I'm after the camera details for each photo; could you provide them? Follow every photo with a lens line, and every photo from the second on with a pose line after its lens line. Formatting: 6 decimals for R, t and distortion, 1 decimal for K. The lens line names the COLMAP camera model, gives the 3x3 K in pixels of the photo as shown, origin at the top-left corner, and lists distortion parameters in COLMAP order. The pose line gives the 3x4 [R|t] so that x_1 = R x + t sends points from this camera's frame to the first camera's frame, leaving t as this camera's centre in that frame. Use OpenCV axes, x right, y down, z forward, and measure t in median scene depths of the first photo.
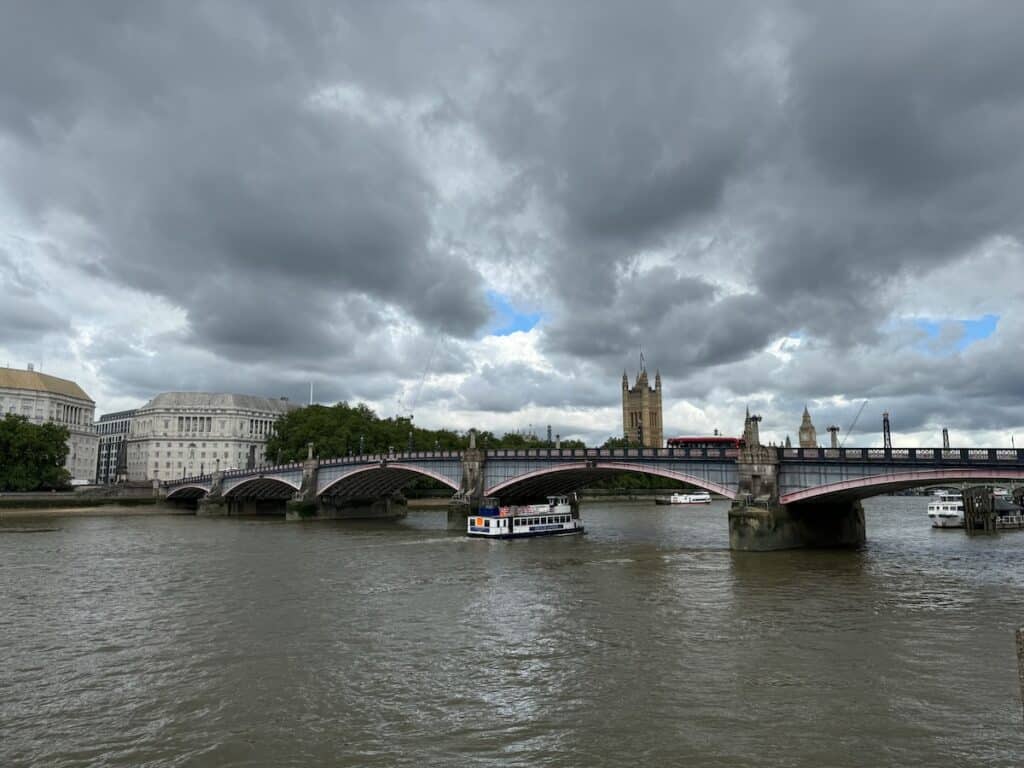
lens RADIAL K [[726.9, 0, 513.2], [0, 726.9, 382.8], [0, 0, 1]] dist [0.007579, -0.001146]
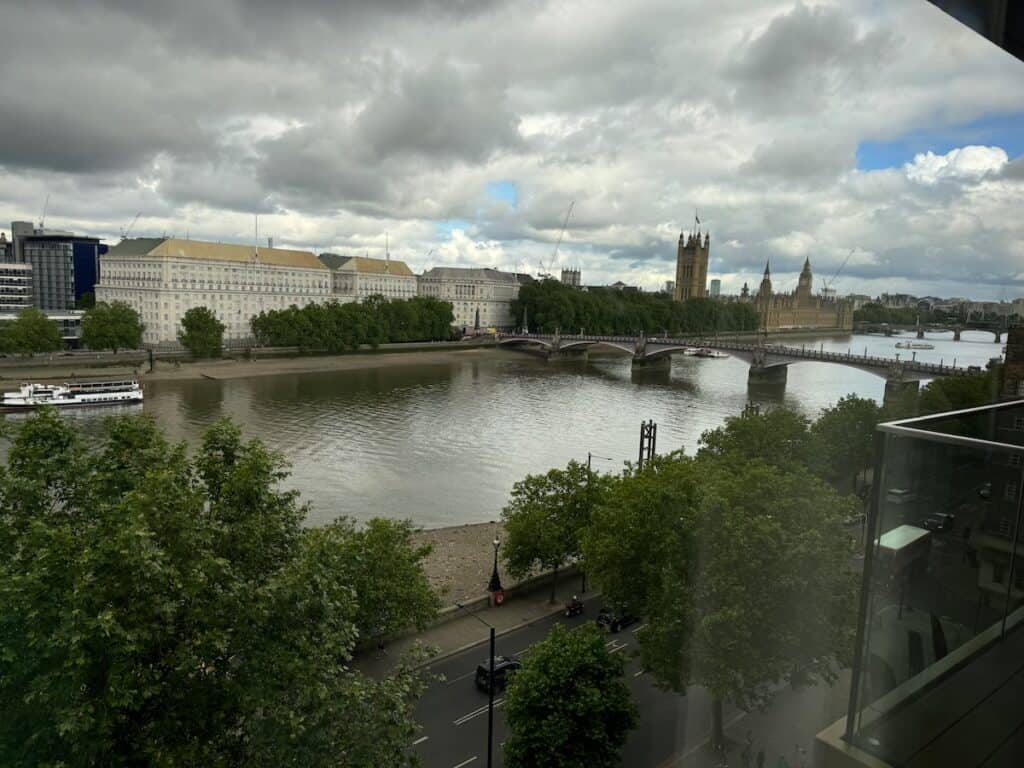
lens RADIAL K [[726.9, 0, 513.3], [0, 726.9, 382.8], [0, 0, 1]] dist [0.007579, -0.001146]
pose [[0.998002, 0.046538, 0.042724, -0.169242], [-0.055832, 0.966176, 0.251768, -0.061715], [-0.029562, -0.253650, 0.966844, -0.226305]]
